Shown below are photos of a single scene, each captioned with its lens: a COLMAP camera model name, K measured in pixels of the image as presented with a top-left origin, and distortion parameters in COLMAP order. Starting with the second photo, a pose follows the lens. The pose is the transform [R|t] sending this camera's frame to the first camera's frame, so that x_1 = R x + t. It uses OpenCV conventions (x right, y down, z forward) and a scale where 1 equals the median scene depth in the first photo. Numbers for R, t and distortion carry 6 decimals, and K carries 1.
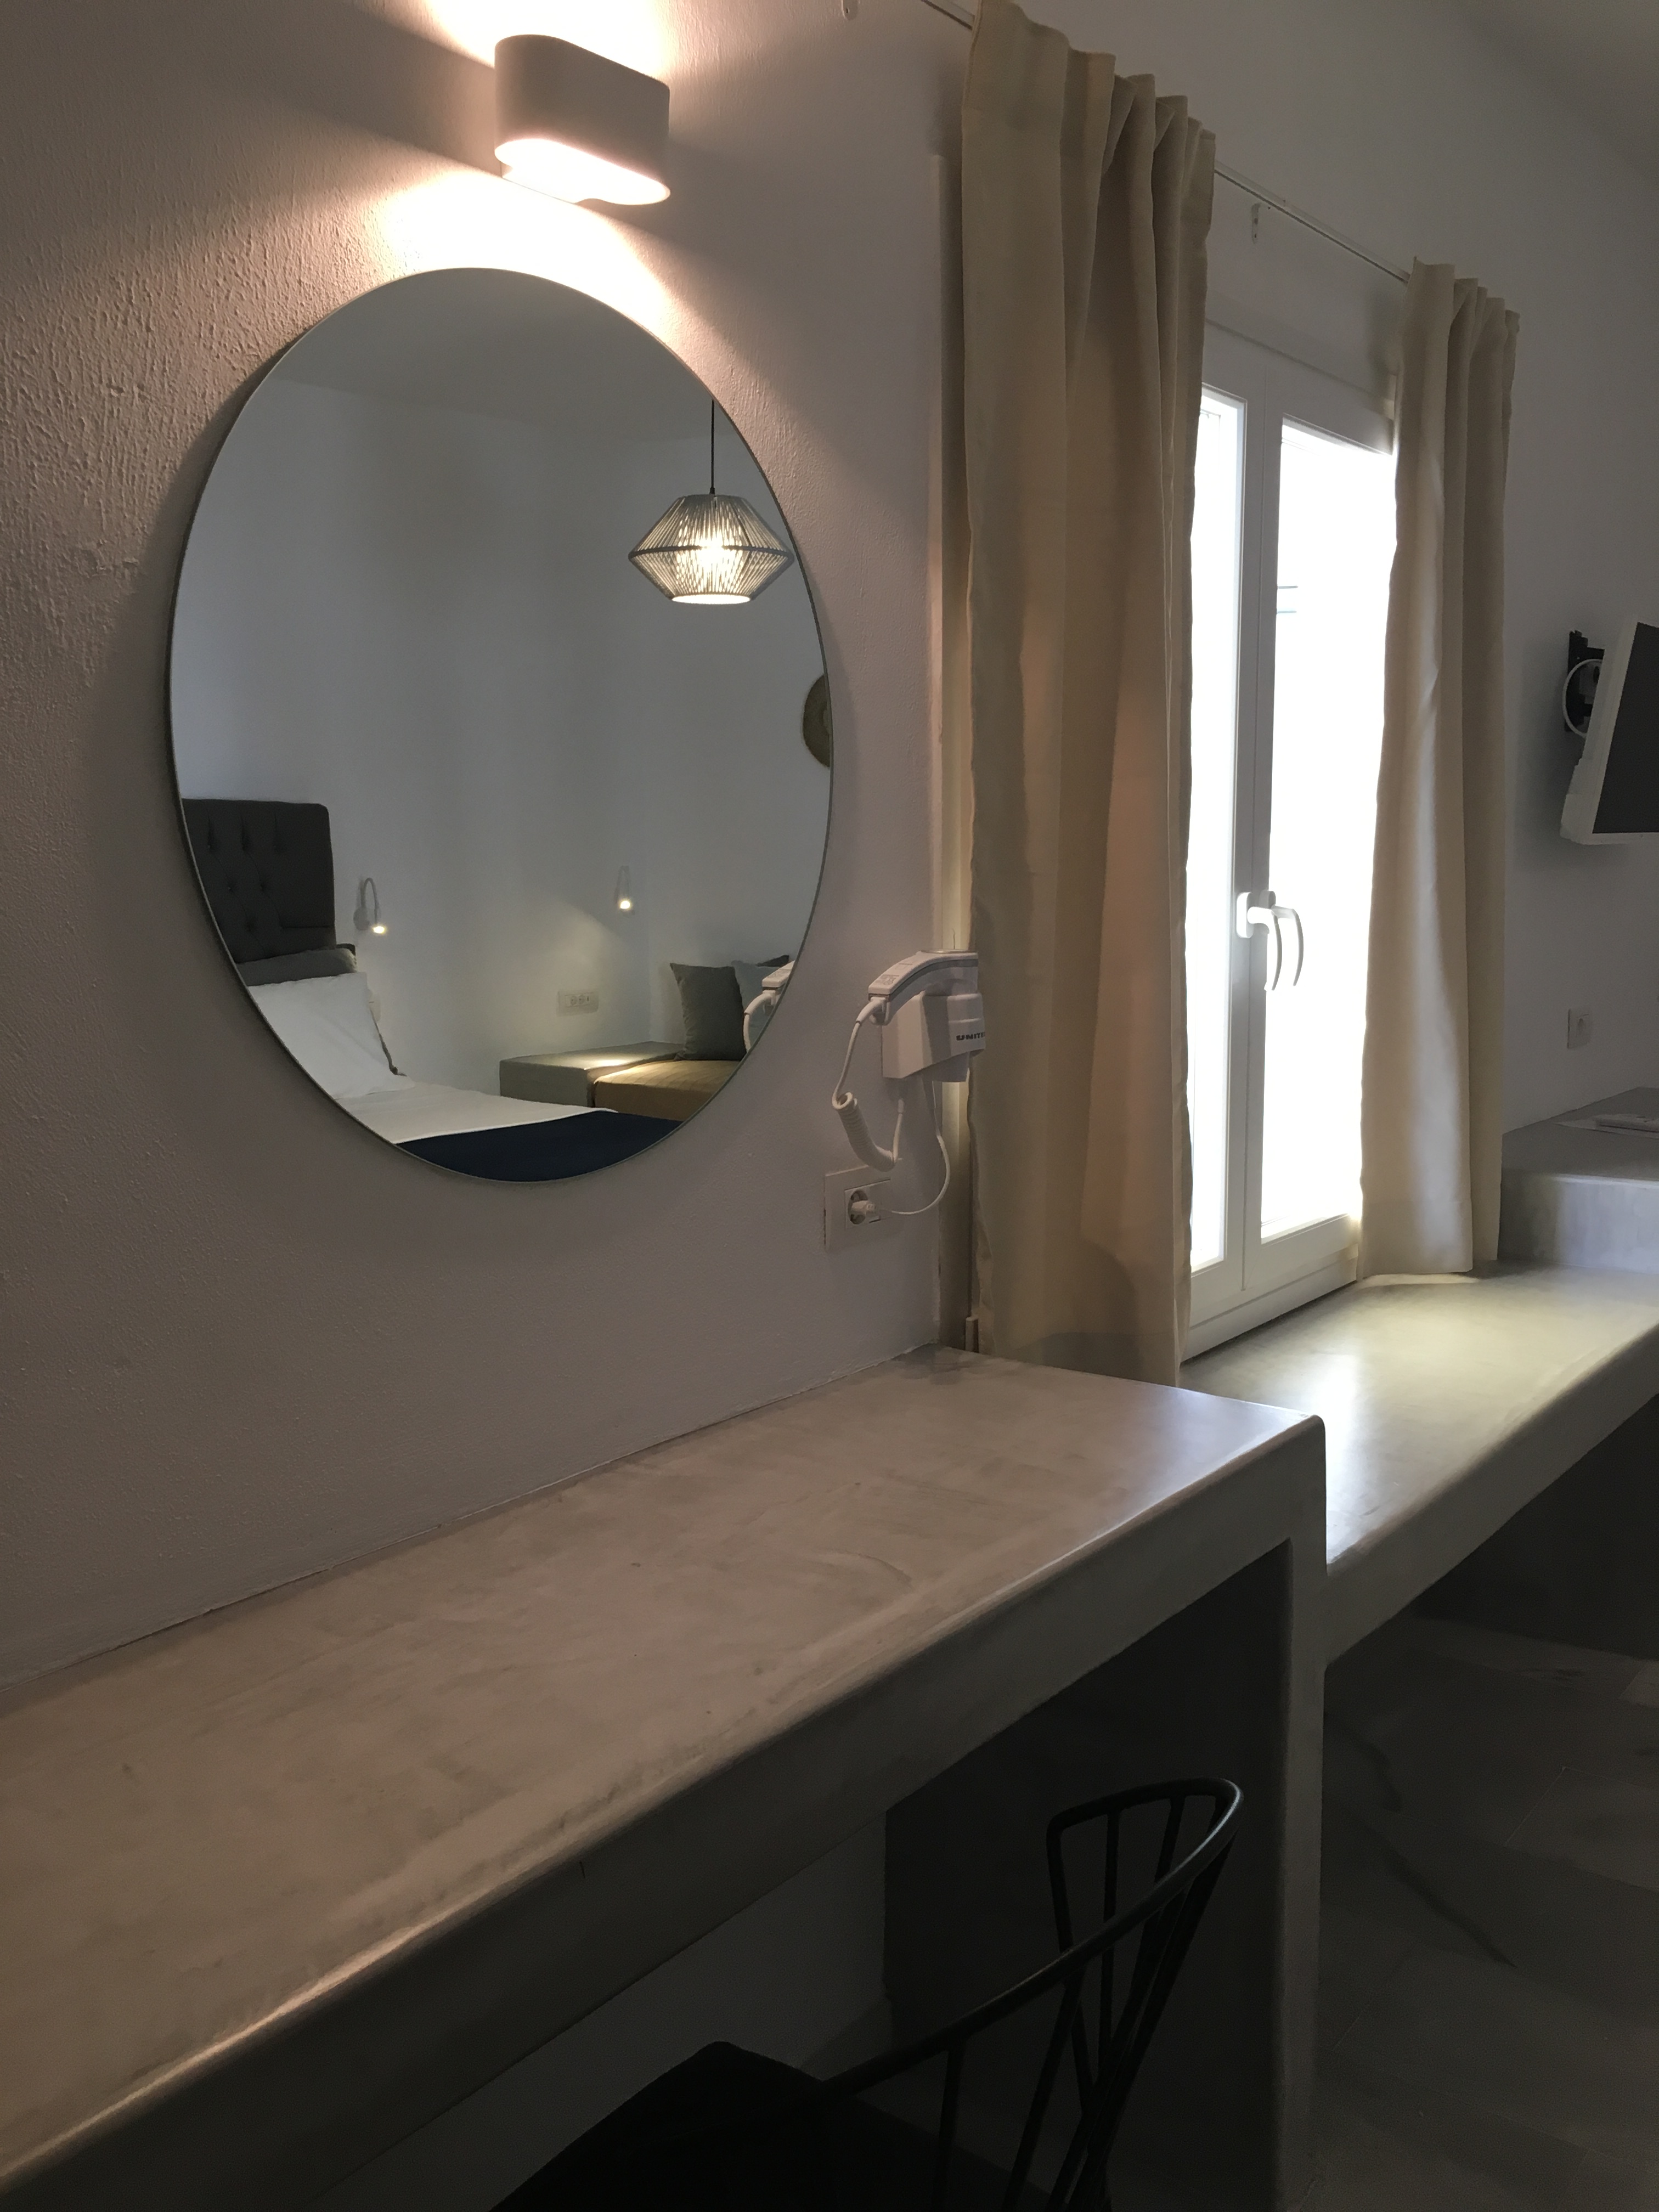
lens RADIAL K [[1883.5, 0, 832.9], [0, 1883.5, 1093.7], [0, 0, 1]] dist [0.067871, -0.079904]
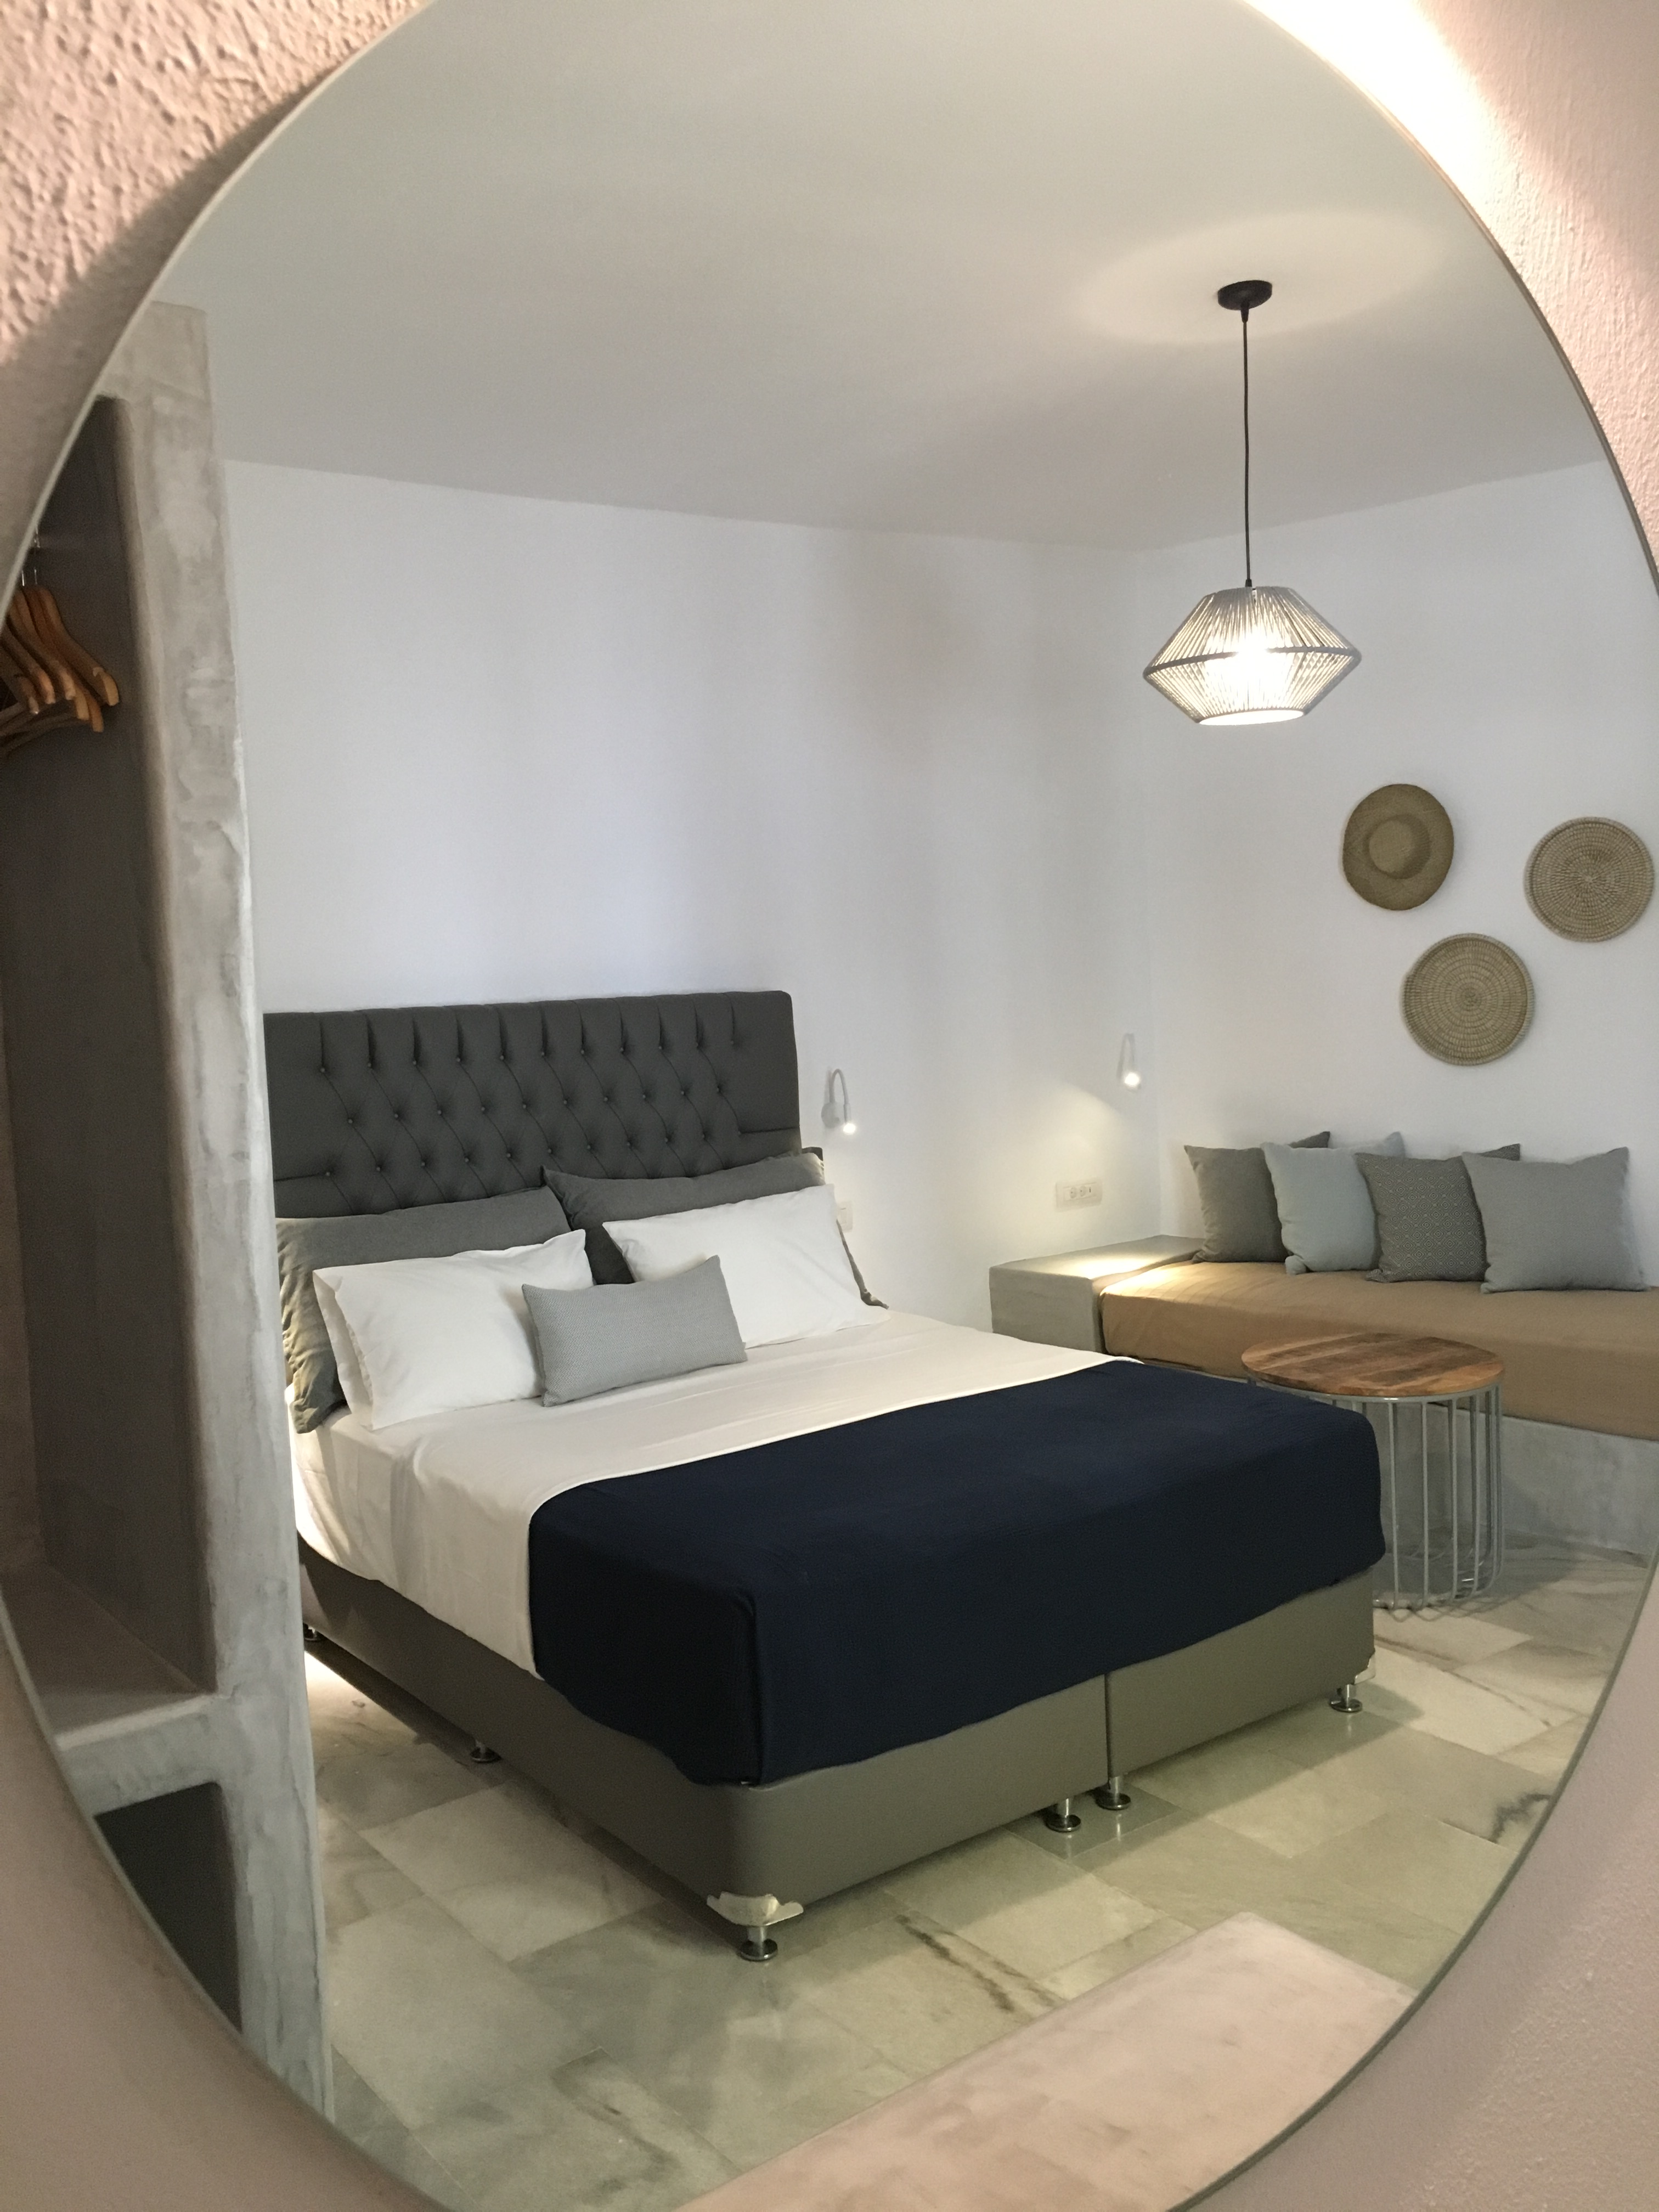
lens RADIAL K [[1883.5, 0, 832.8], [0, 1883.5, 1109.5], [0, 0, 1]] dist [0.067871, -0.079904]
pose [[0.967151, -0.027129, -0.252753, -0.030893], [0.012435, 0.998148, -0.059553, -0.046203], [0.253900, 0.054454, 0.965696, 0.173867]]
